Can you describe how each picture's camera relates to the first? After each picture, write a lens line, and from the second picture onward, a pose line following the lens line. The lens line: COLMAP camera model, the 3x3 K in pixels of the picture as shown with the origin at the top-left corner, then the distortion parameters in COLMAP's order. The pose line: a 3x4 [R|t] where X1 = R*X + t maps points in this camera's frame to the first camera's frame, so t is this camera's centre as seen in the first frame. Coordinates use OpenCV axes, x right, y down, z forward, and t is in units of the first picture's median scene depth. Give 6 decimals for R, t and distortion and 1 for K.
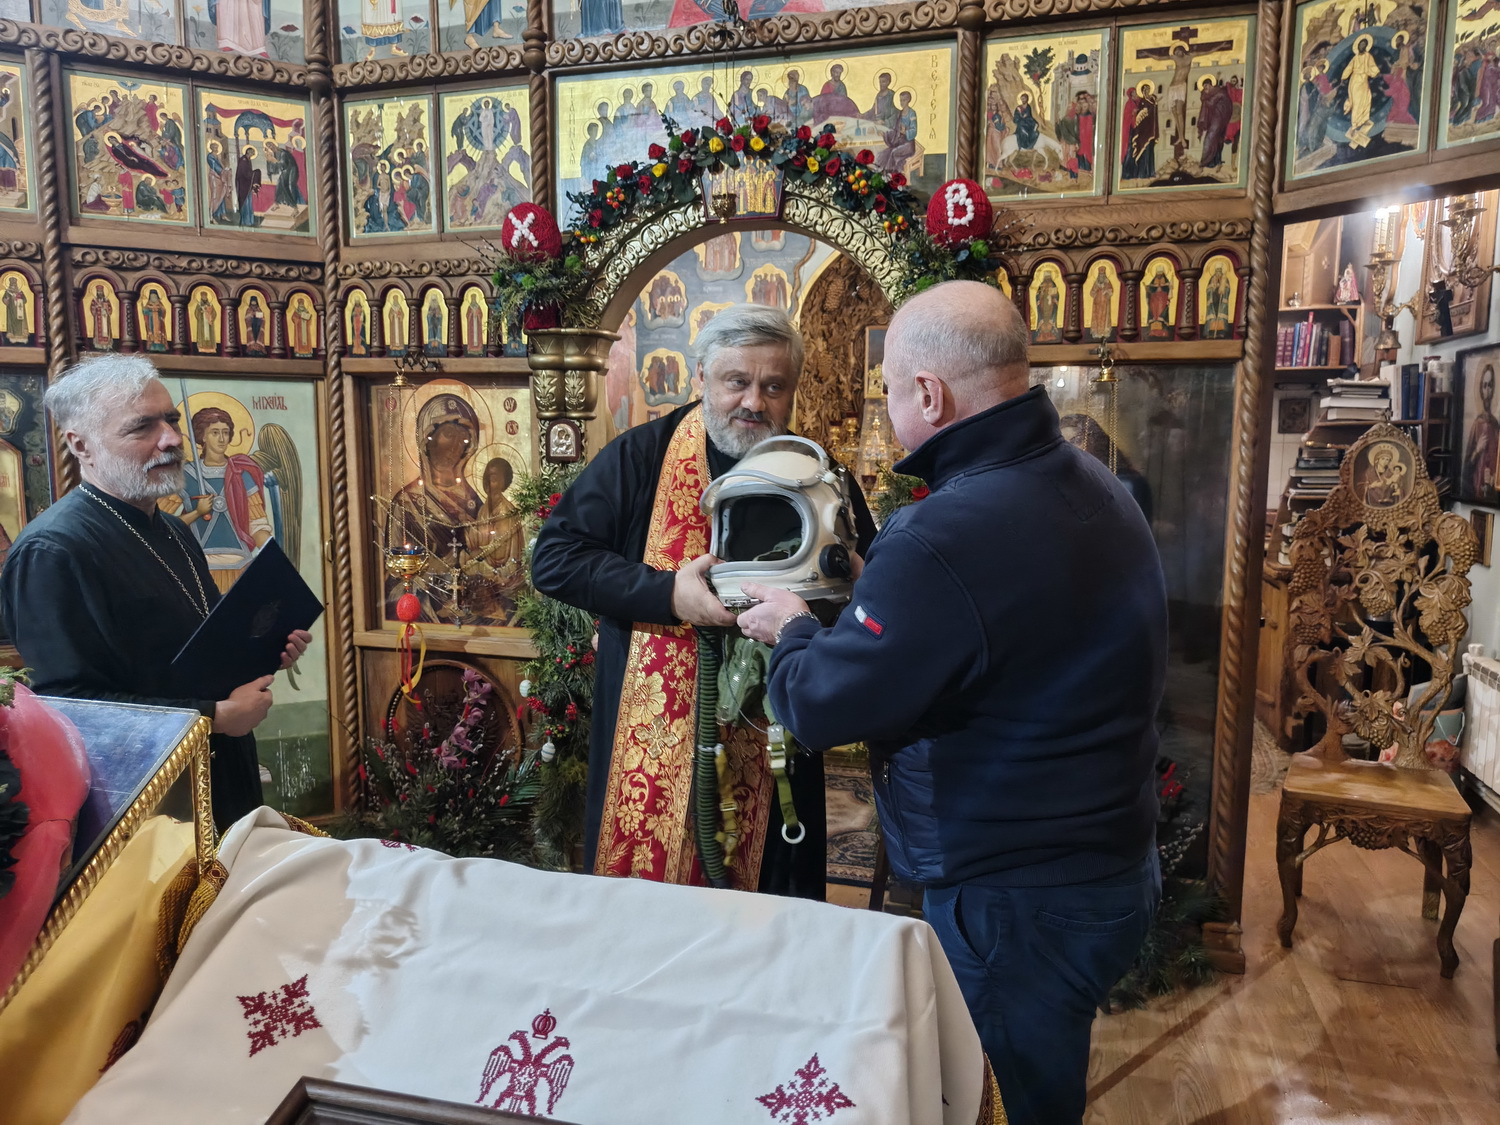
lens RADIAL K [[1042.7, 0, 739.8], [0, 1042.7, 566.1], [0, 0, 1]] dist [0.037949, -0.044943]
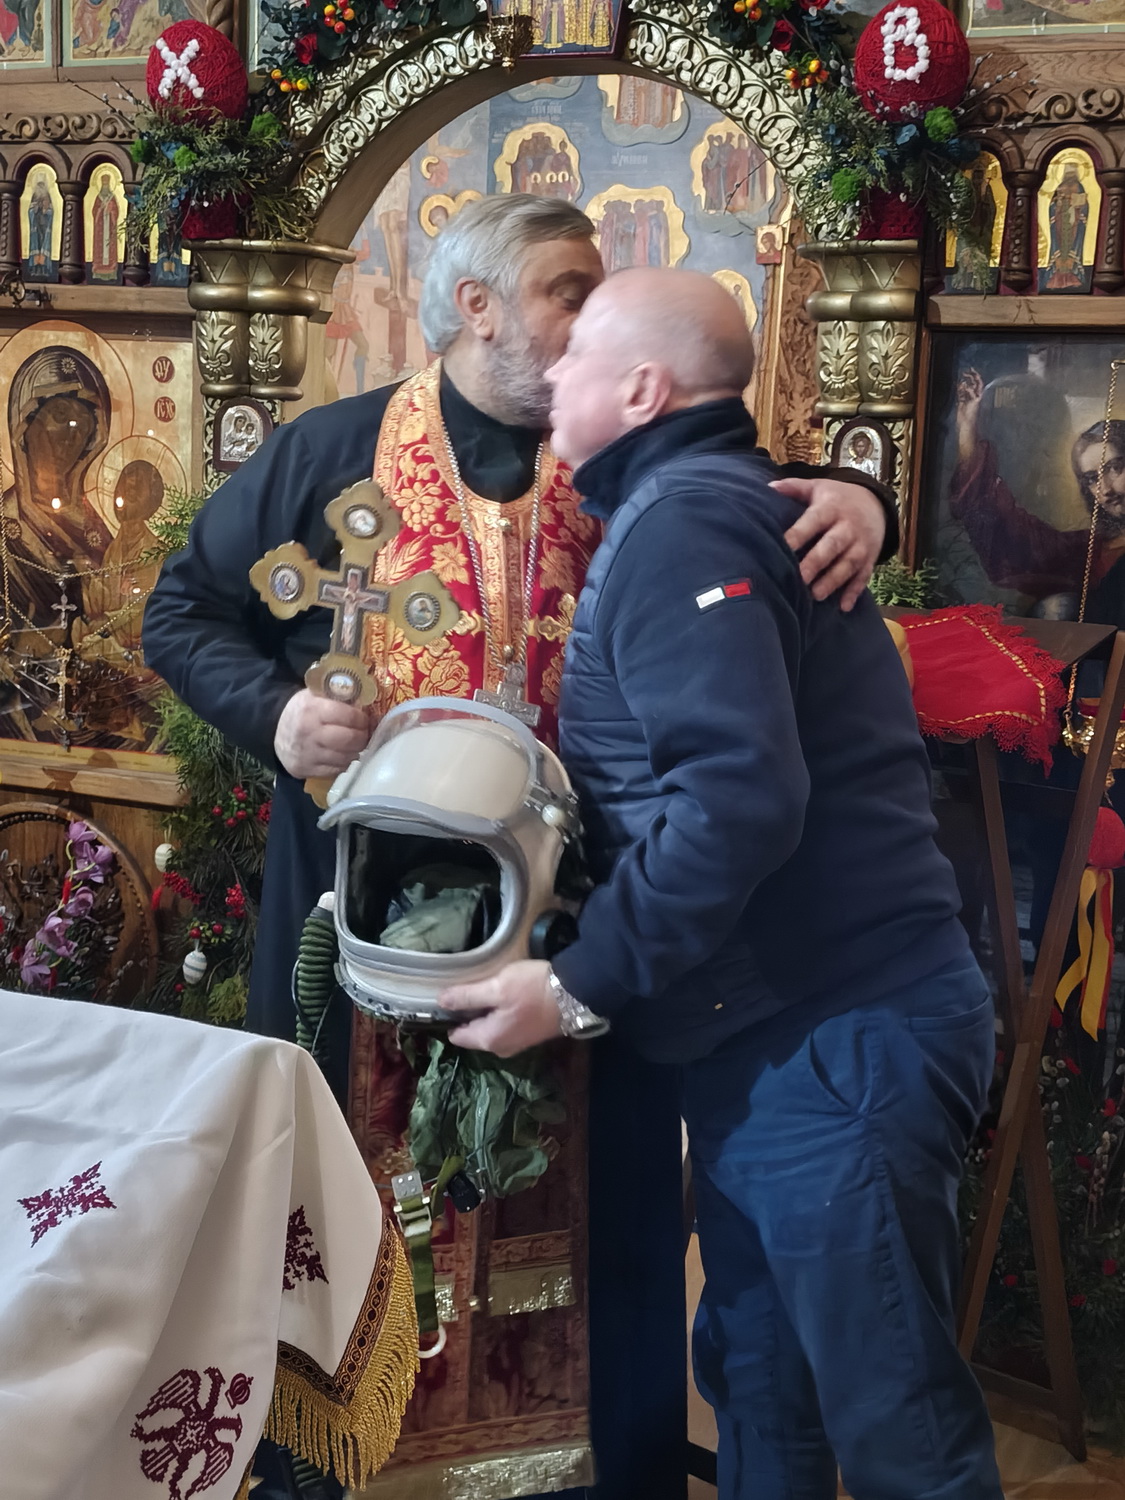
lens RADIAL K [[2071.2, 0, 551.2], [0, 2071.2, 757.0], [0, 0, 1]] dist [0.049377, 0.000000]
pose [[0.993545, 0.052639, -0.100482, 0.130656], [-0.049793, 0.998290, 0.030620, 0.015388], [0.101922, -0.025419, 0.994468, -0.138587]]
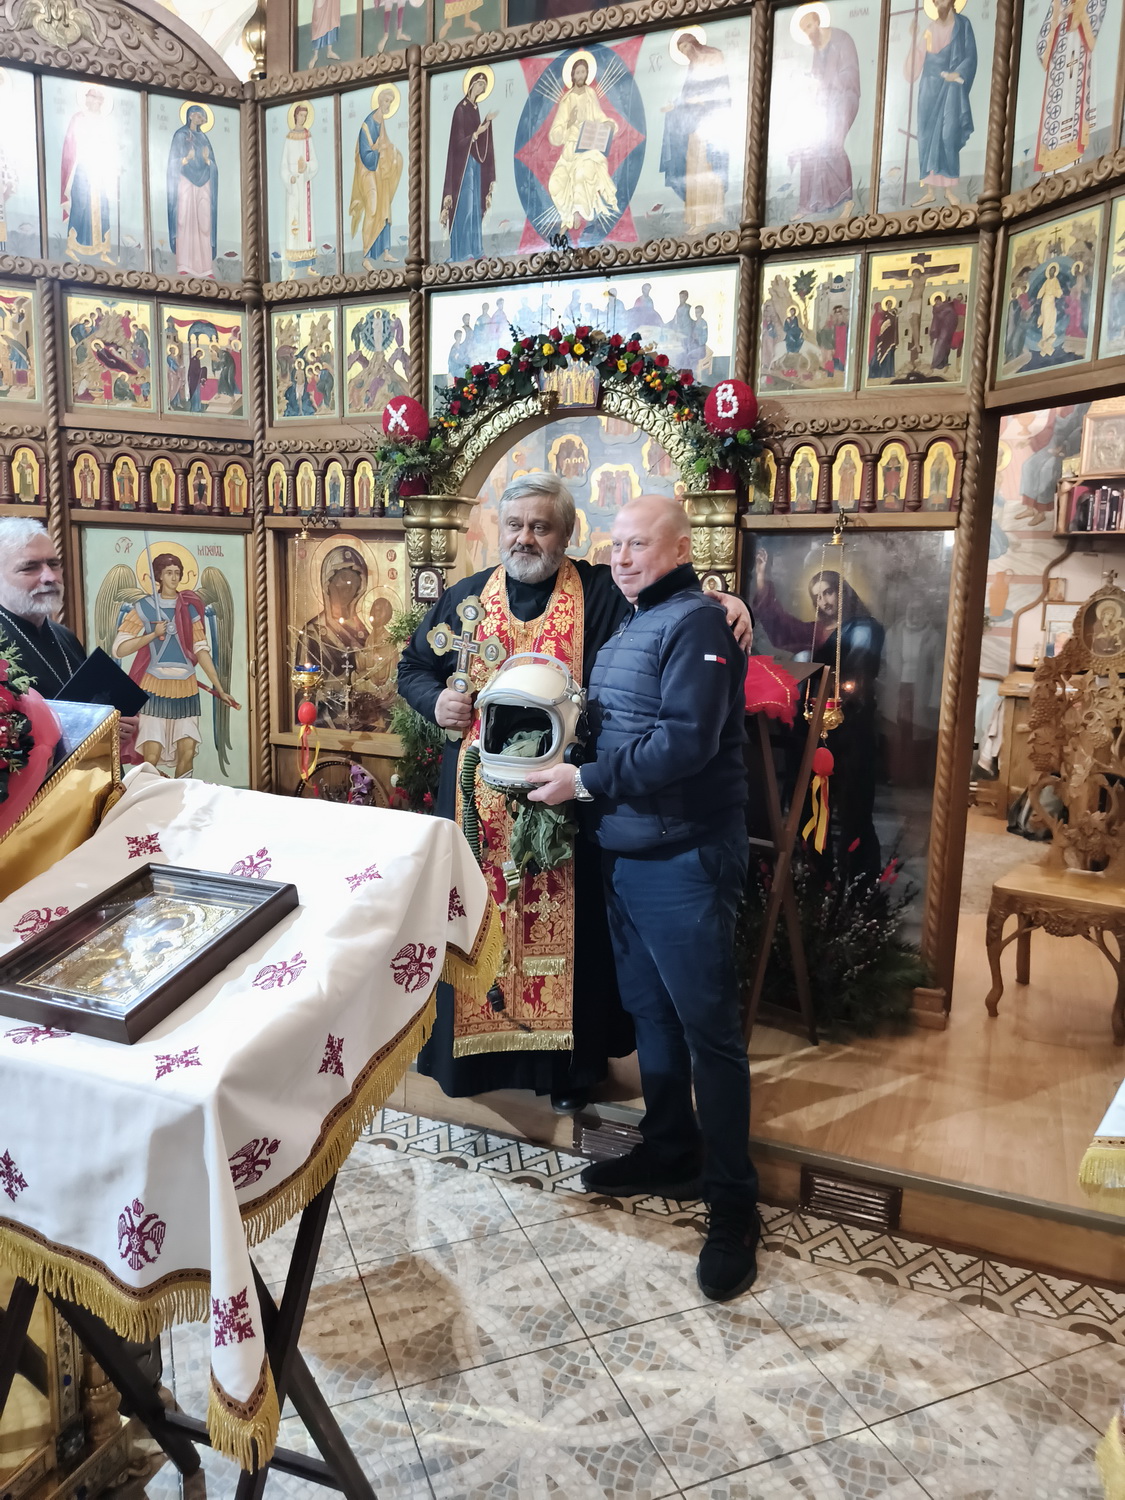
lens RADIAL K [[1042.7, 0, 559.7], [0, 1042.7, 747.4], [0, 0, 1]] dist [0.037949, -0.044943]
pose [[0.991328, 0.039155, -0.125440, 0.157956], [-0.035573, 0.998896, 0.030668, 0.032459], [0.126502, -0.025940, 0.991627, -0.239502]]
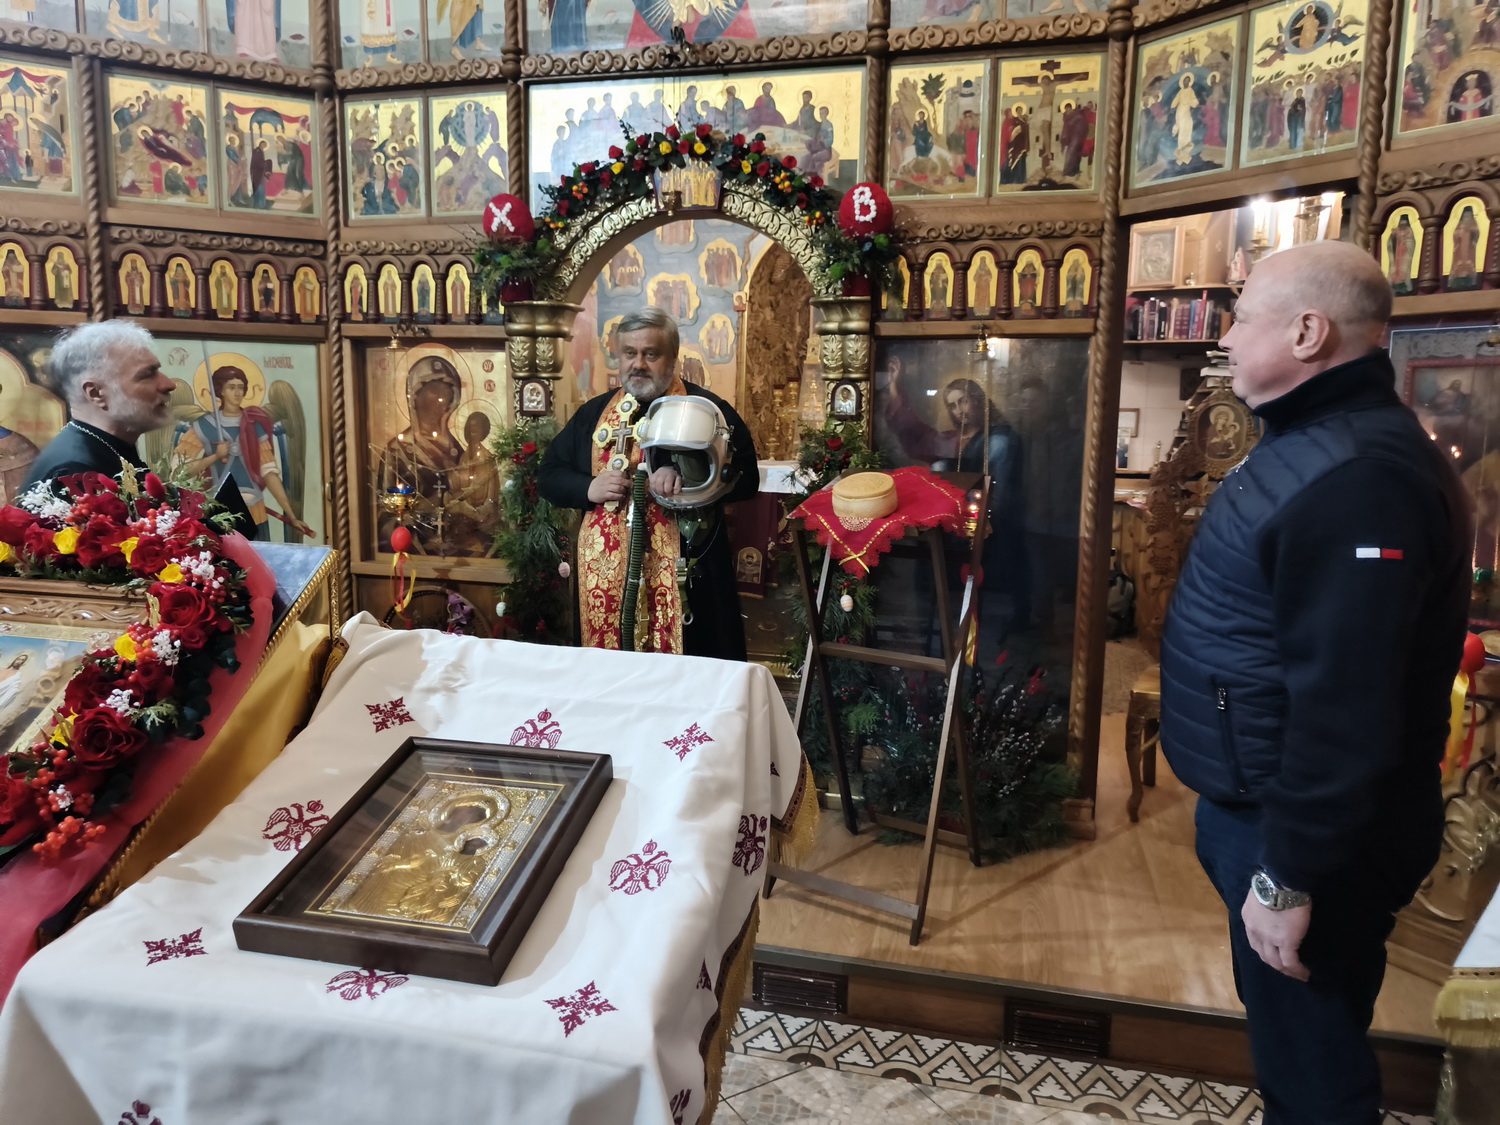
lens RADIAL K [[1042.7, 0, 727.8], [0, 1042.7, 539.9], [0, 0, 1]] dist [0.037949, -0.044943]
pose [[0.999666, 0.005297, 0.025313, 0.019096], [-0.005548, 0.999936, 0.009873, 0.028041], [-0.025259, -0.010010, 0.999631, -0.182522]]
